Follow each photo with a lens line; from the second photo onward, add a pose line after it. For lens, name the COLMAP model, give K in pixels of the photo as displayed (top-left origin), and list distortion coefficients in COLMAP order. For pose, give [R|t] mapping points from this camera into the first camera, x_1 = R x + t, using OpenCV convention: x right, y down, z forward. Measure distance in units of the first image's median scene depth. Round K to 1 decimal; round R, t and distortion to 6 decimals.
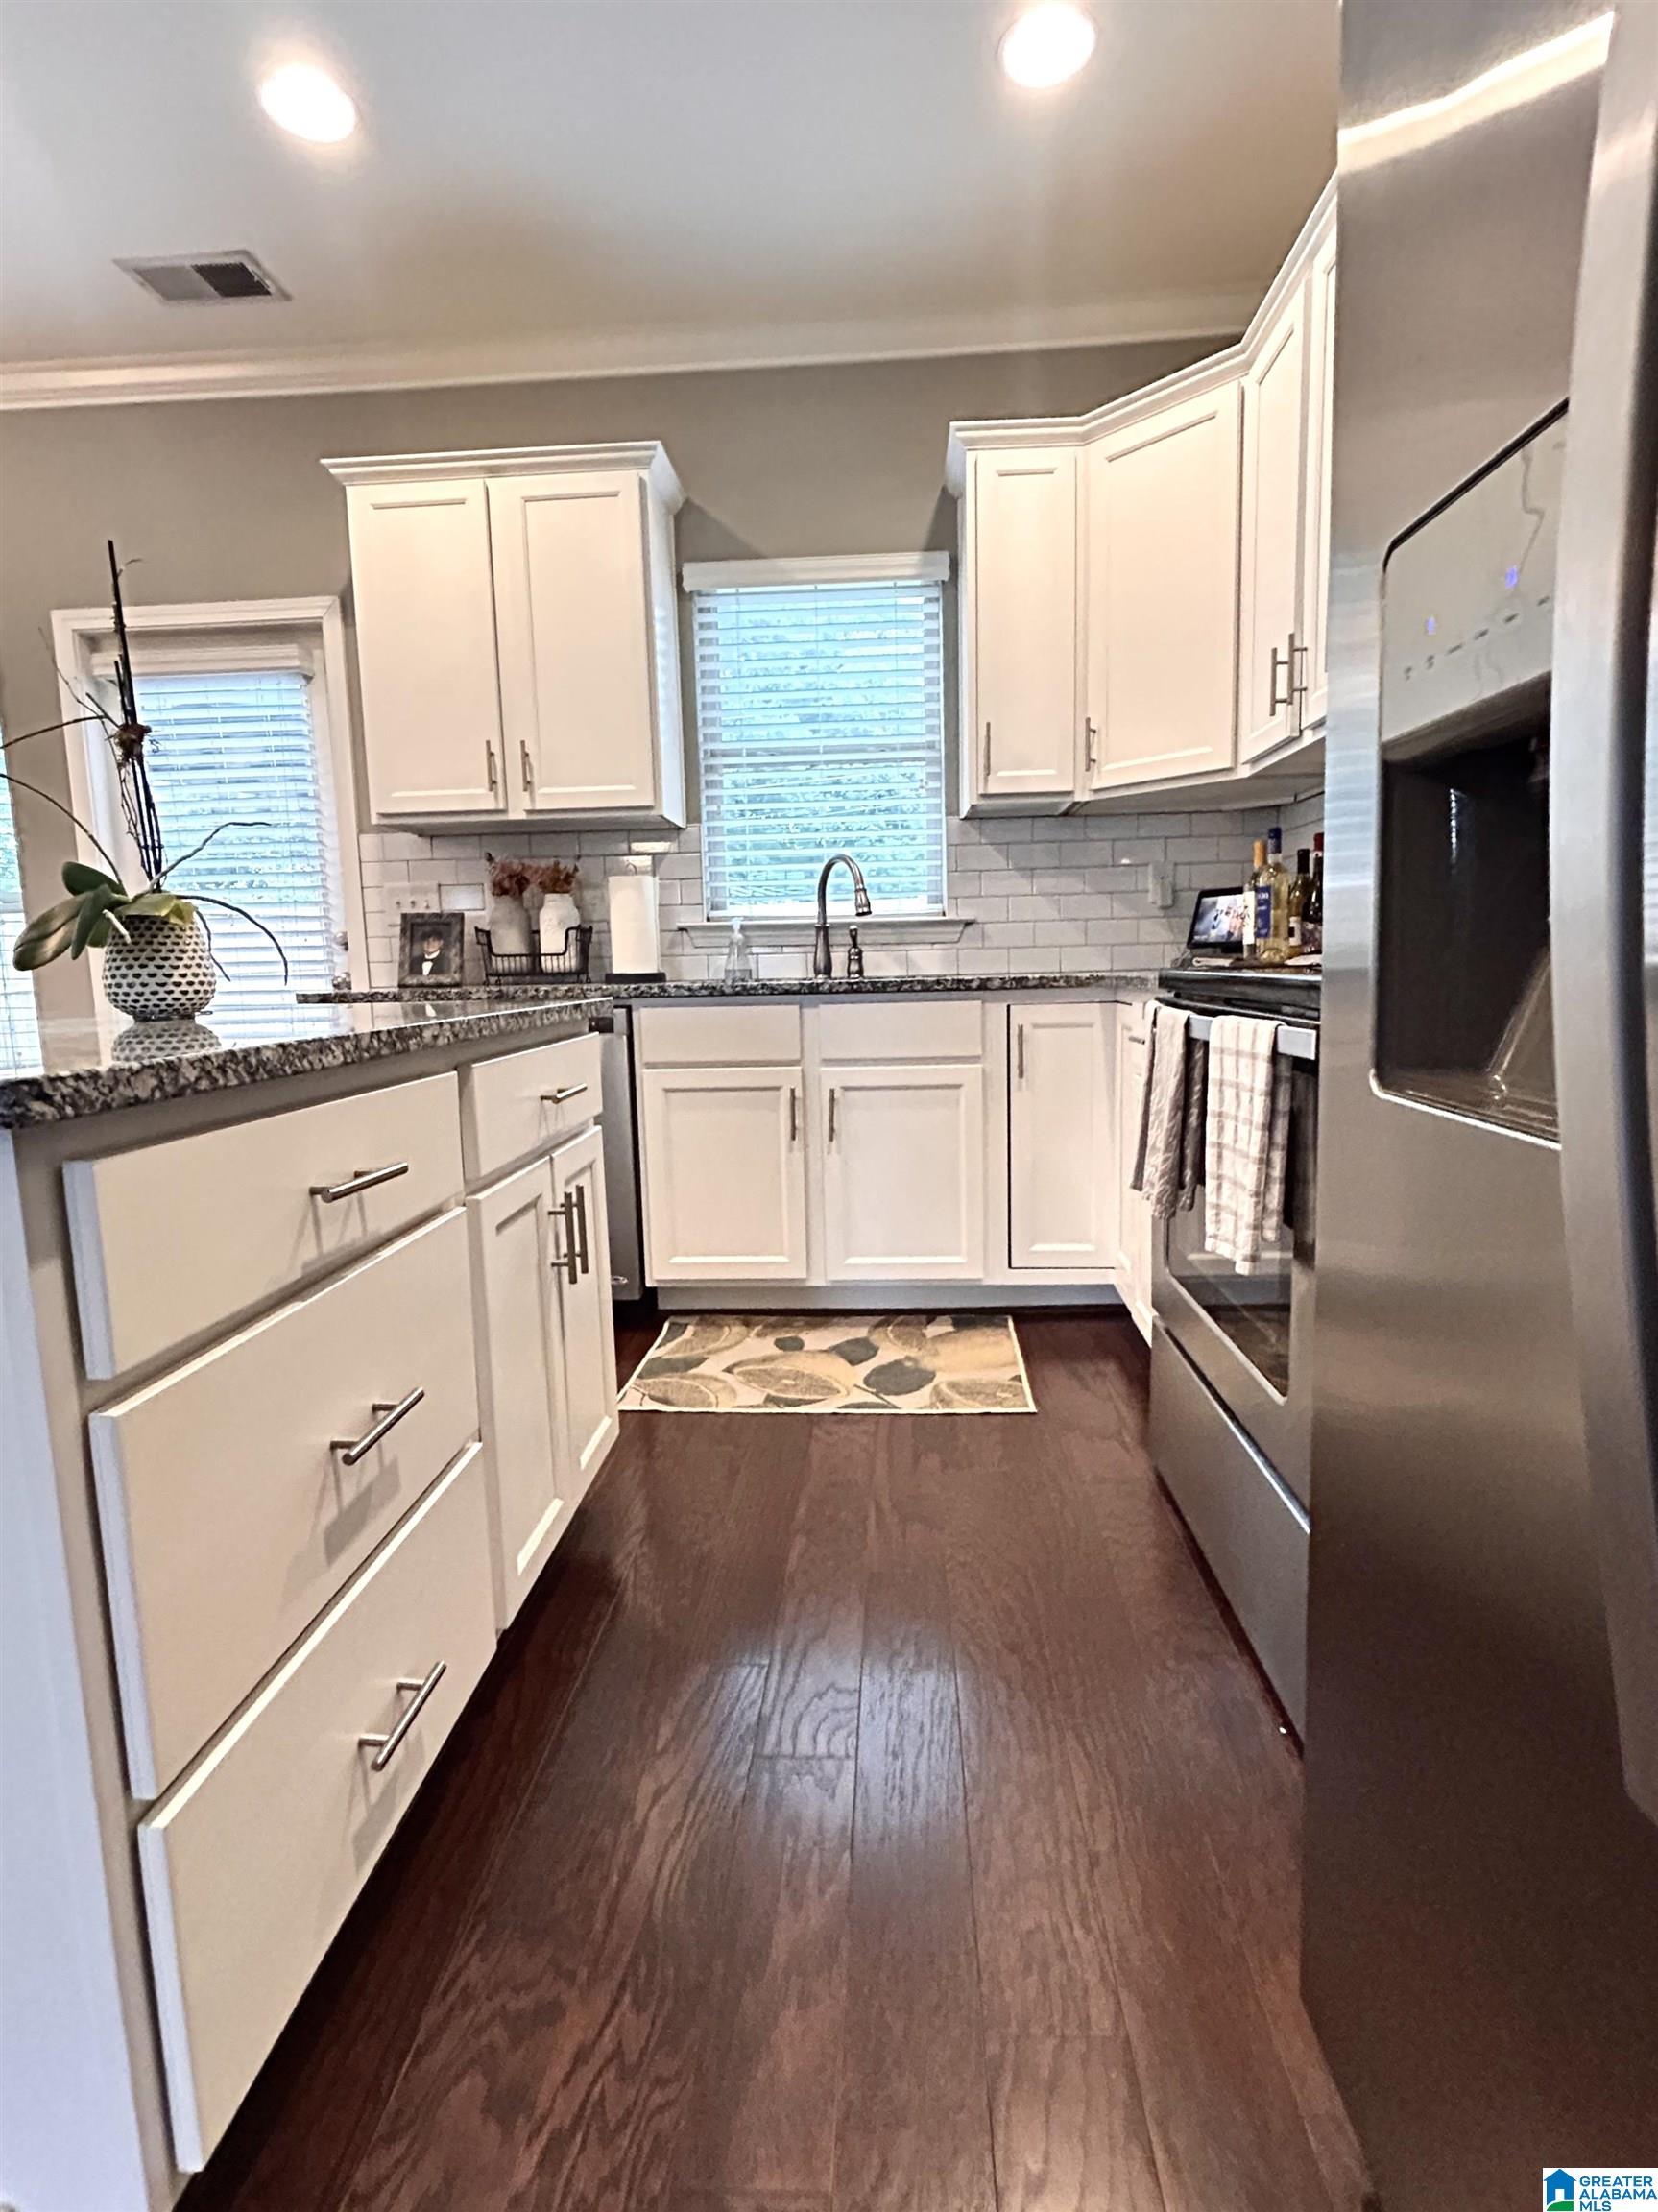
lens RADIAL K [[1085.4, 0, 821.4], [0, 1085.4, 1092.9], [0, 0, 1]] dist [-0.002279, 0.002252]
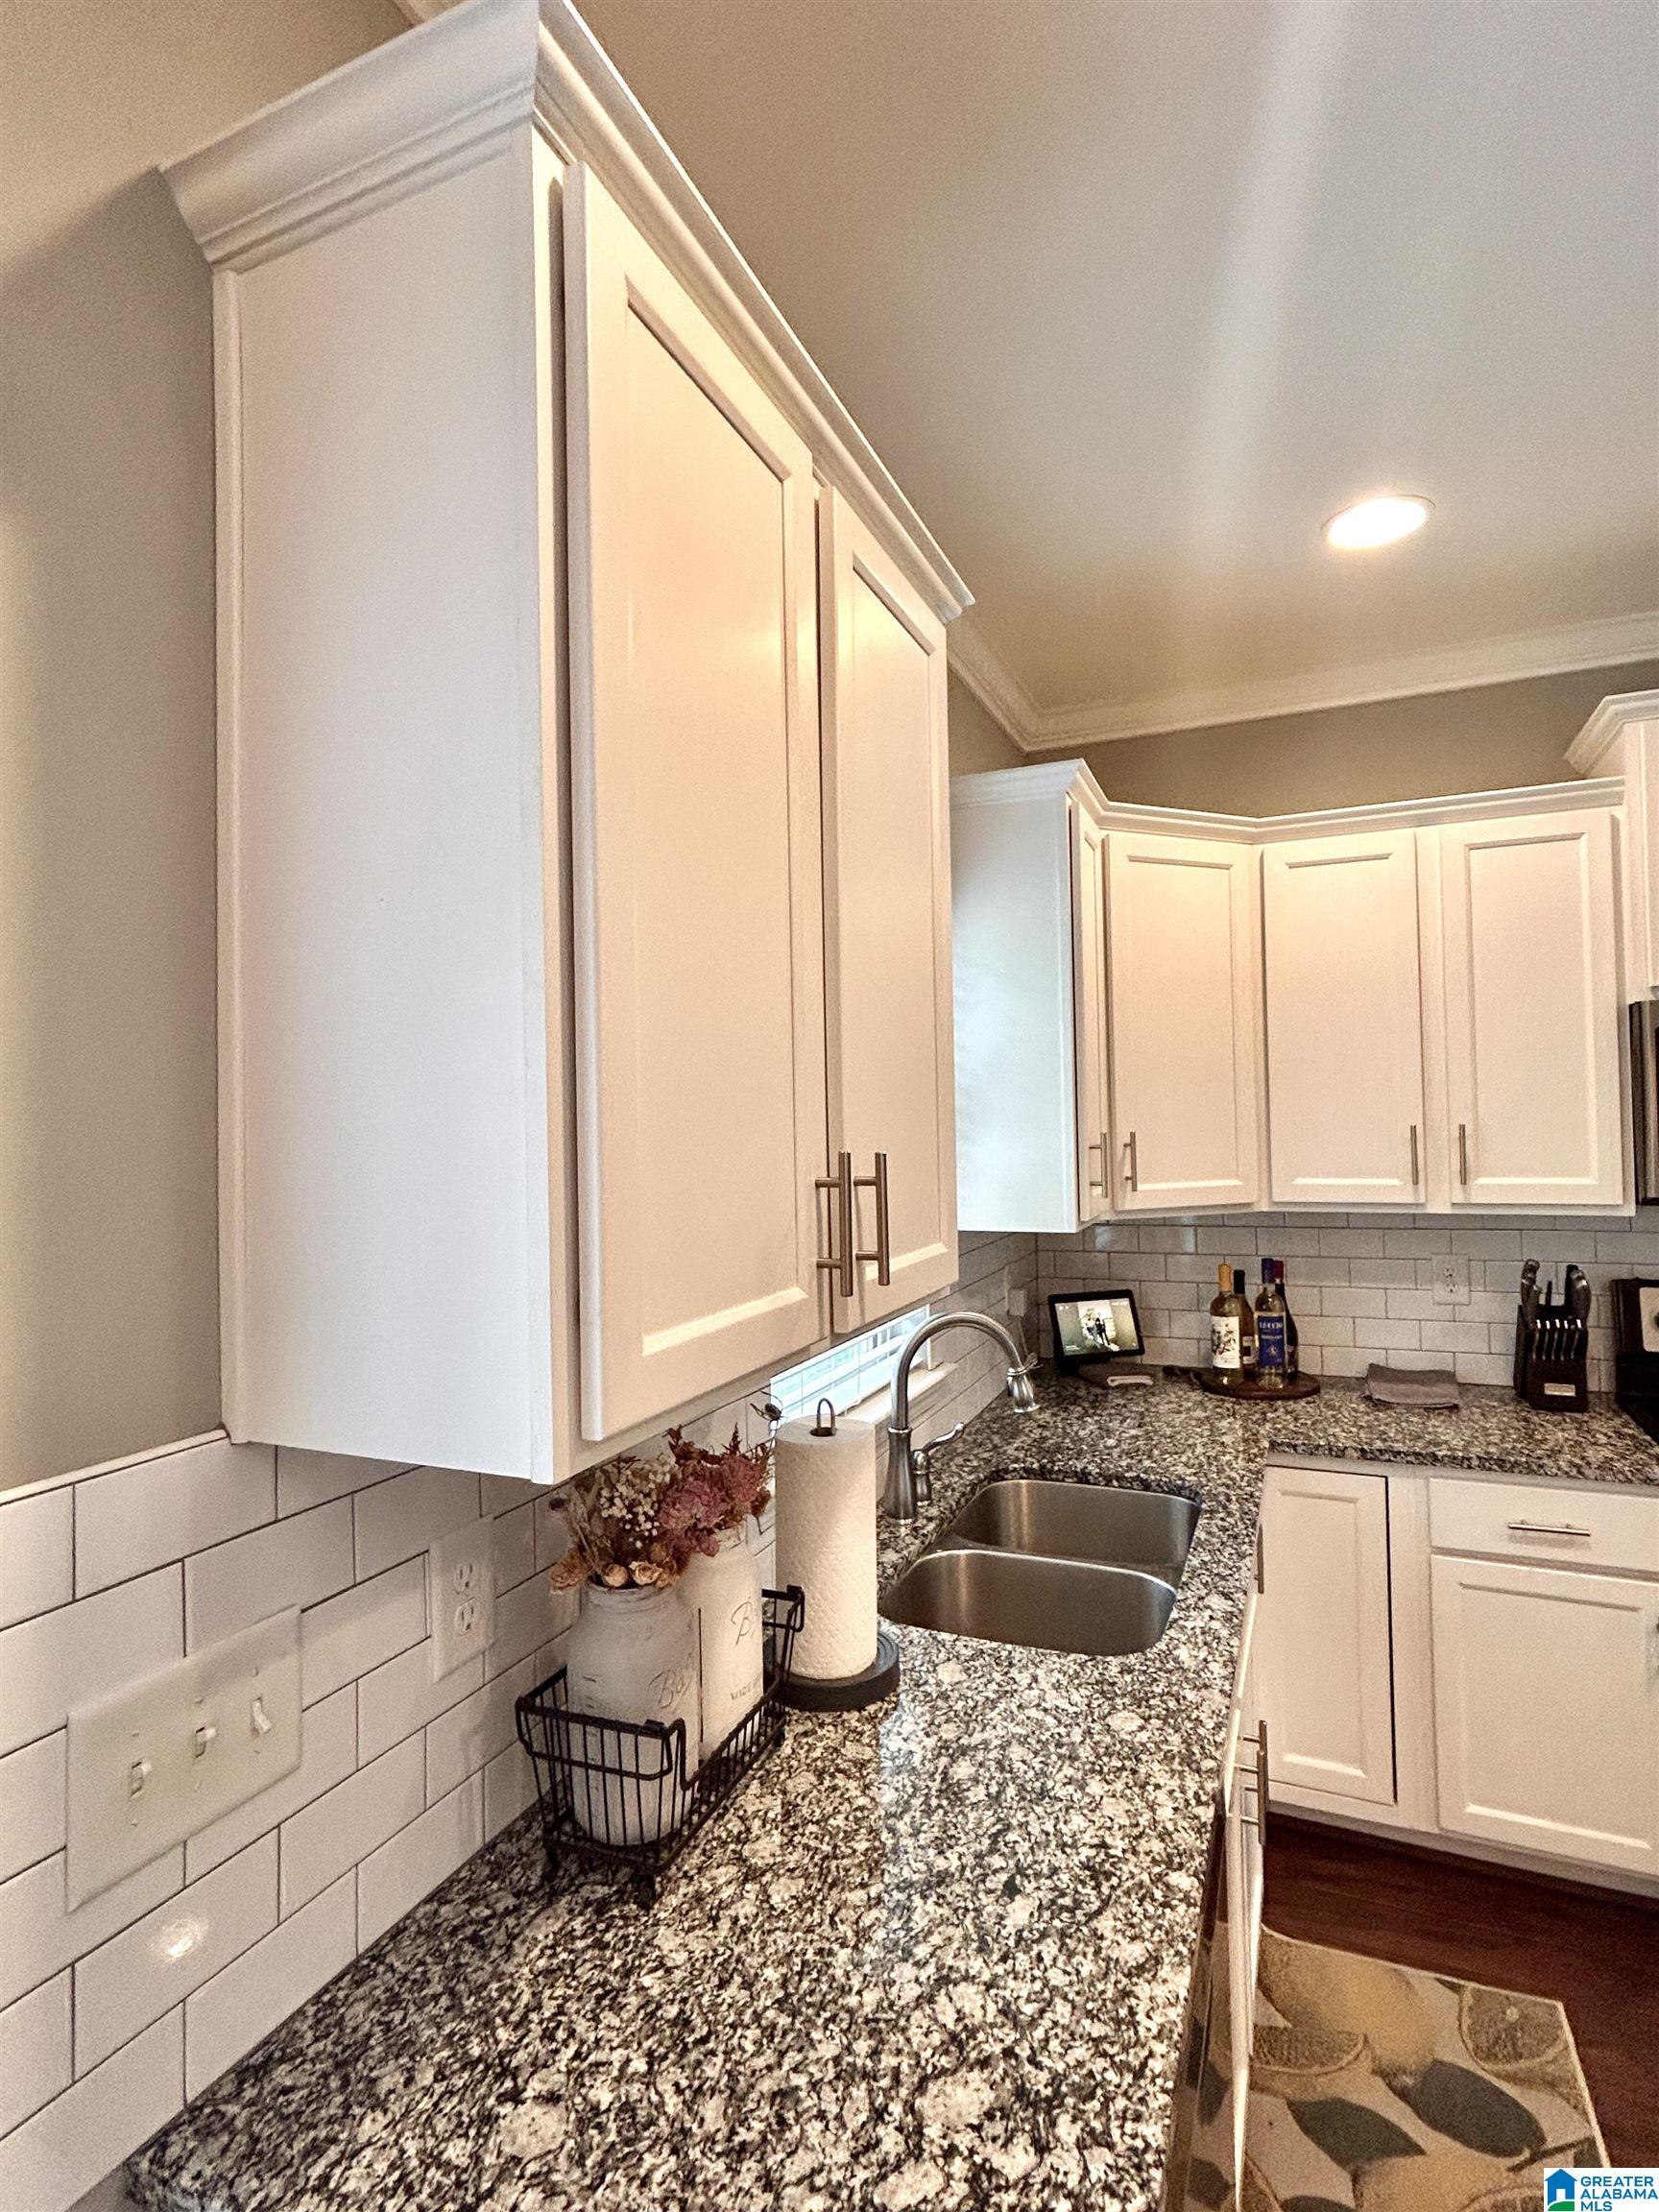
lens RADIAL K [[1119.1, 0, 837.3], [0, 1119.1, 1096.7], [0, 0, 1]] dist [-0.001770, -0.002285]
pose [[0.337528, 0.037869, 0.940553, -0.670277], [0.138076, 0.986391, -0.089265, -0.324039], [-0.931134, 0.159998, 0.327706, 0.926424]]
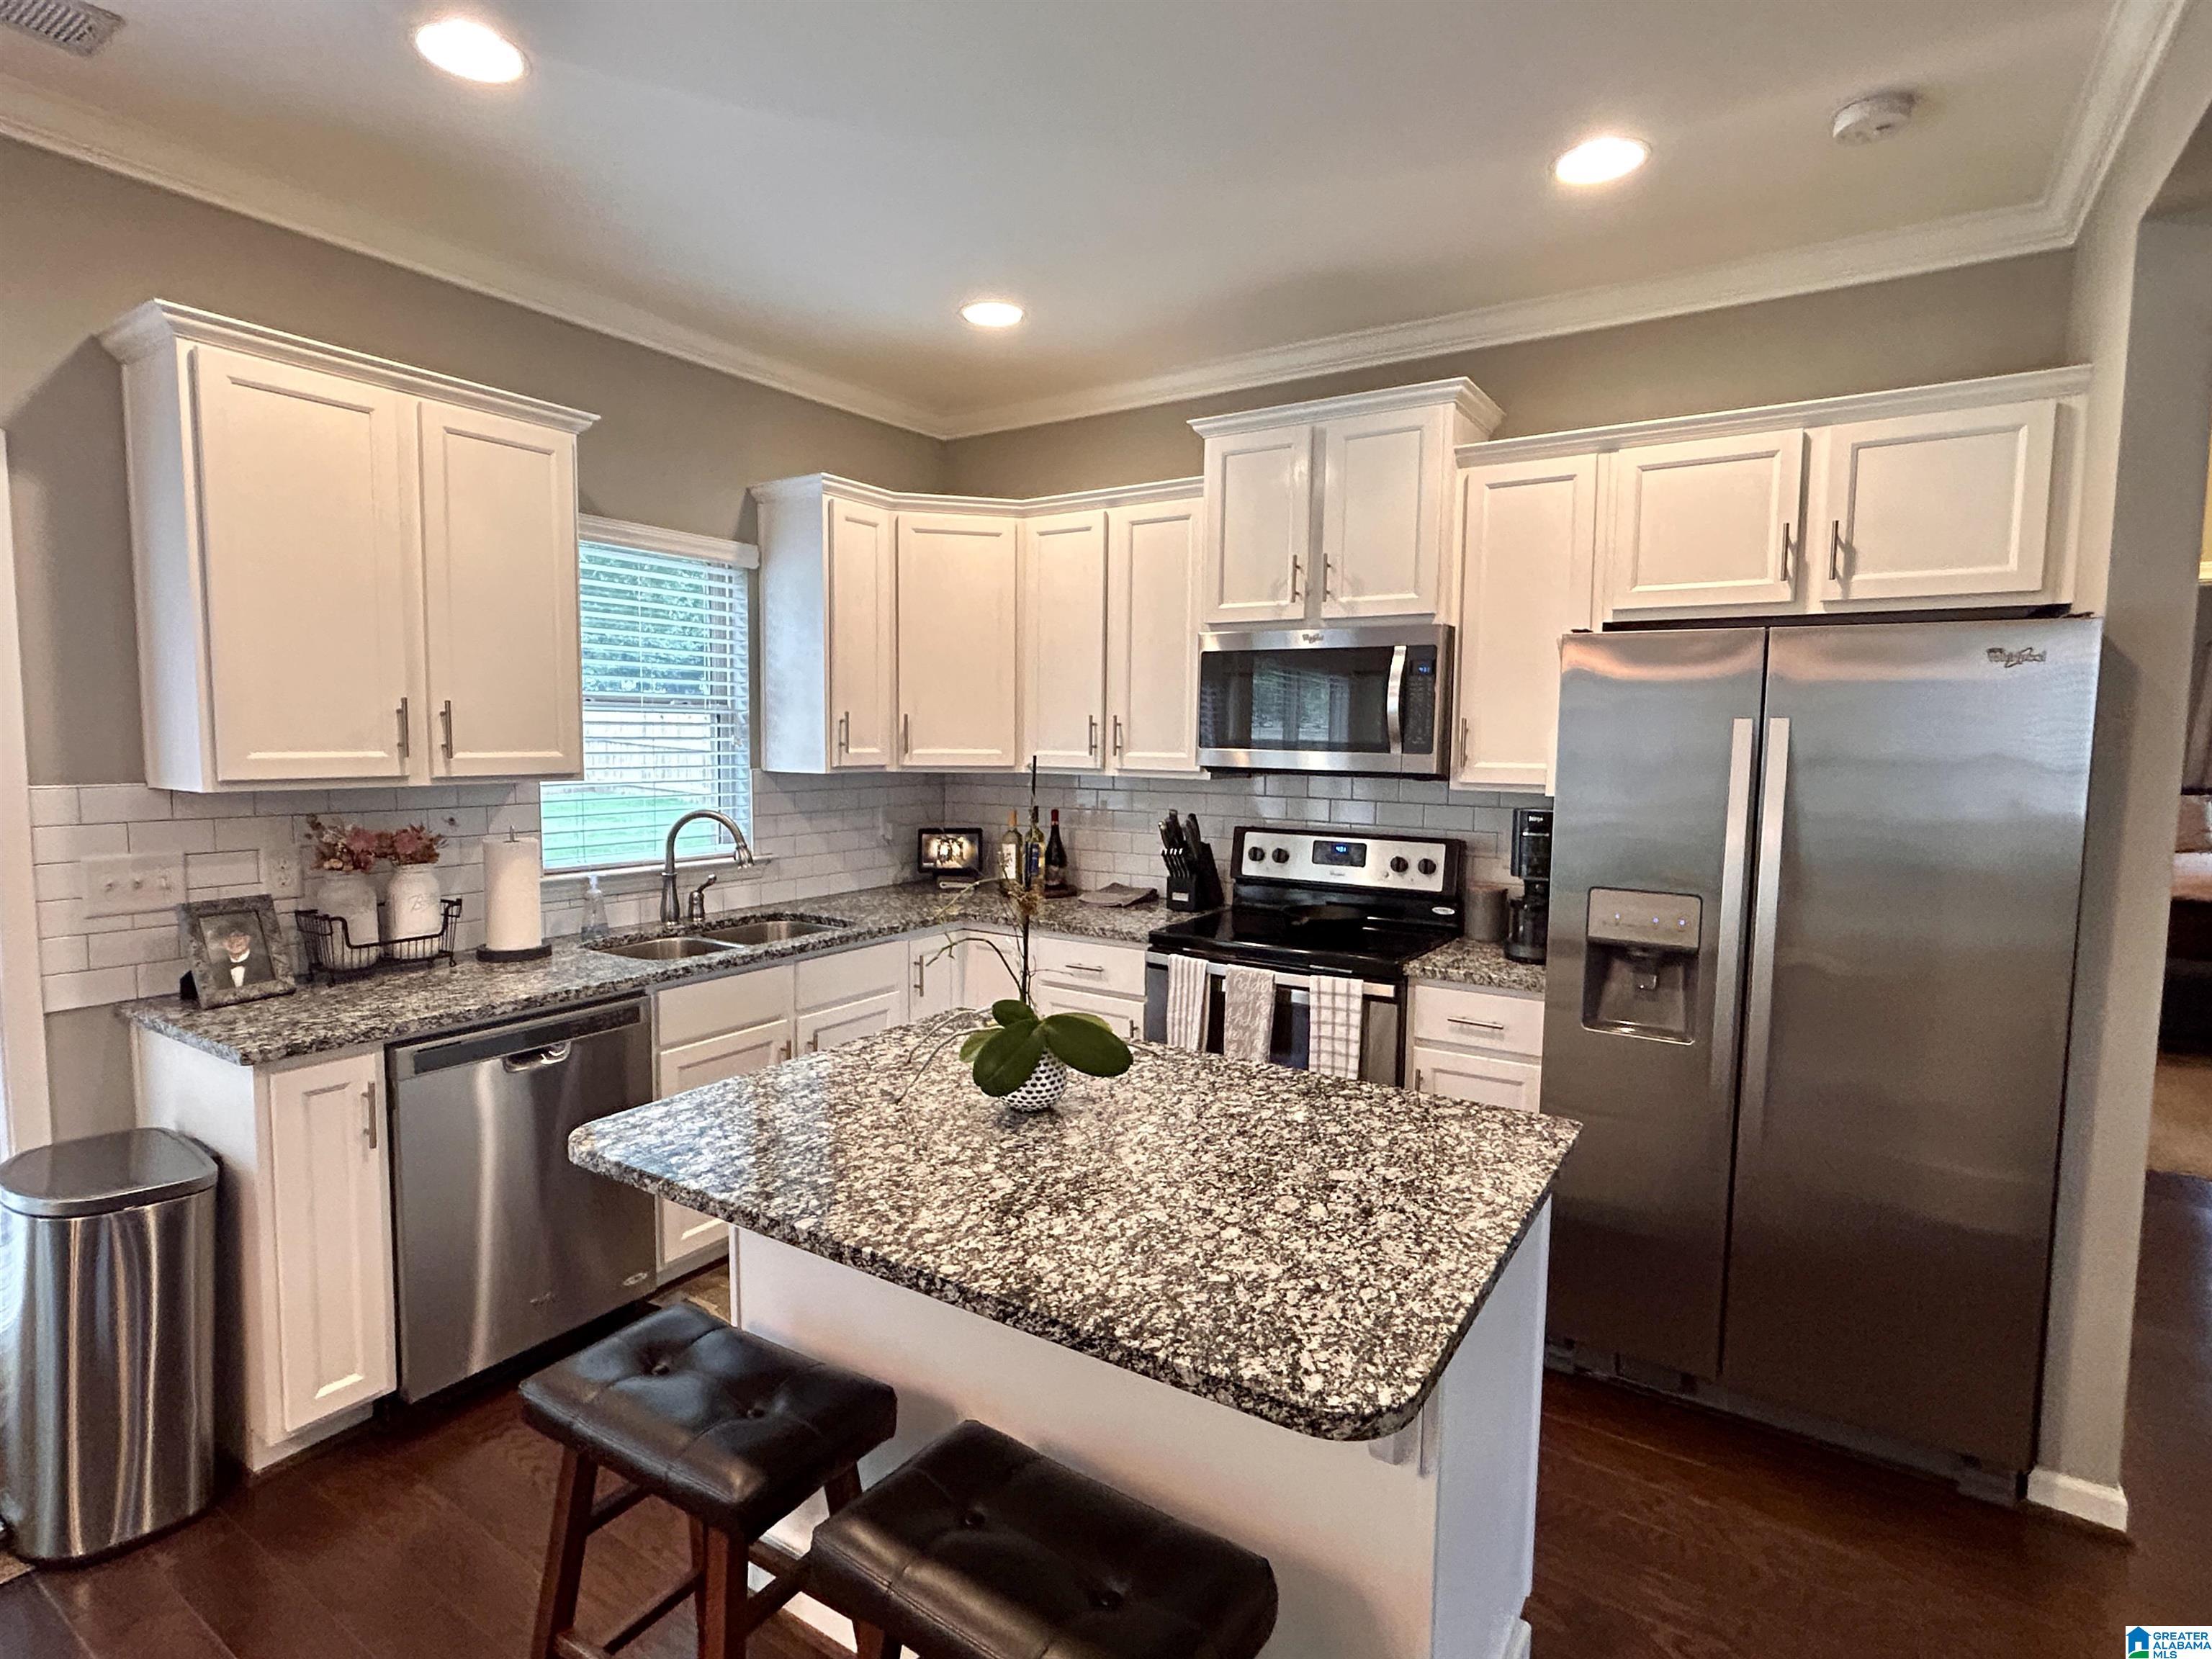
lens RADIAL K [[1119.1, 0, 1091.4], [0, 1119.1, 824.3], [0, 0, 1]] dist [-0.001770, -0.002285]
pose [[0.499230, -0.042671, 0.865418, -0.825241], [0.094526, 0.995508, -0.005443, -0.180552], [-0.861298, 0.084522, 0.501021, 0.132604]]
